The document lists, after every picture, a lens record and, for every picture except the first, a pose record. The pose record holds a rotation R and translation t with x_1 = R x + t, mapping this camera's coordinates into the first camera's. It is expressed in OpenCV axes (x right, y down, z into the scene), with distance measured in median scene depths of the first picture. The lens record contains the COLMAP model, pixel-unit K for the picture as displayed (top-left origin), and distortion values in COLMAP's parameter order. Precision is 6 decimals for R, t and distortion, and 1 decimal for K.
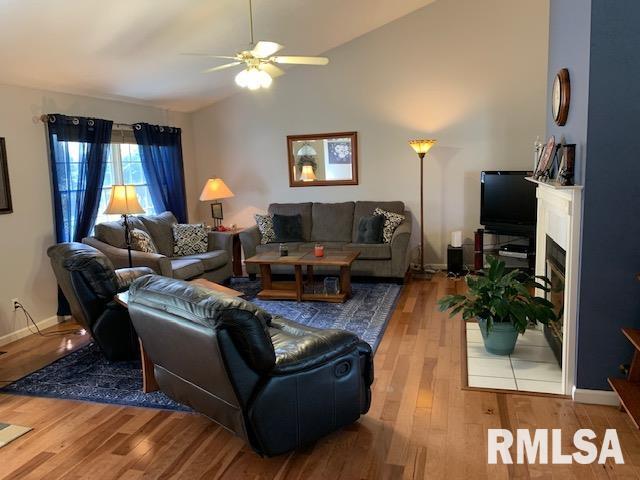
lens RADIAL K [[485.1, 0, 320.0], [0, 485.1, 240.0], [0, 0, 1]] dist [0.073138, -0.124866]
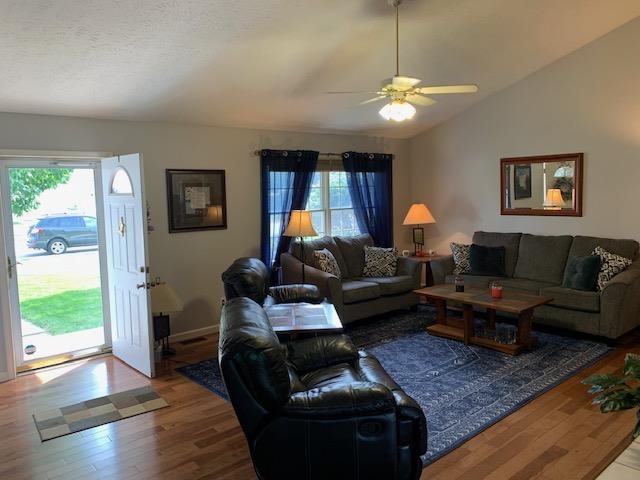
lens RADIAL K [[489.0, 0, 320.0], [0, 489.0, 240.0], [0, 0, 1]] dist [0.077810, -0.111205]
pose [[0.832656, 0.074924, -0.548698, 0.200144], [-0.091051, 0.995844, -0.002191, -0.036035], [0.546254, 0.051784, 0.836018, 0.061384]]
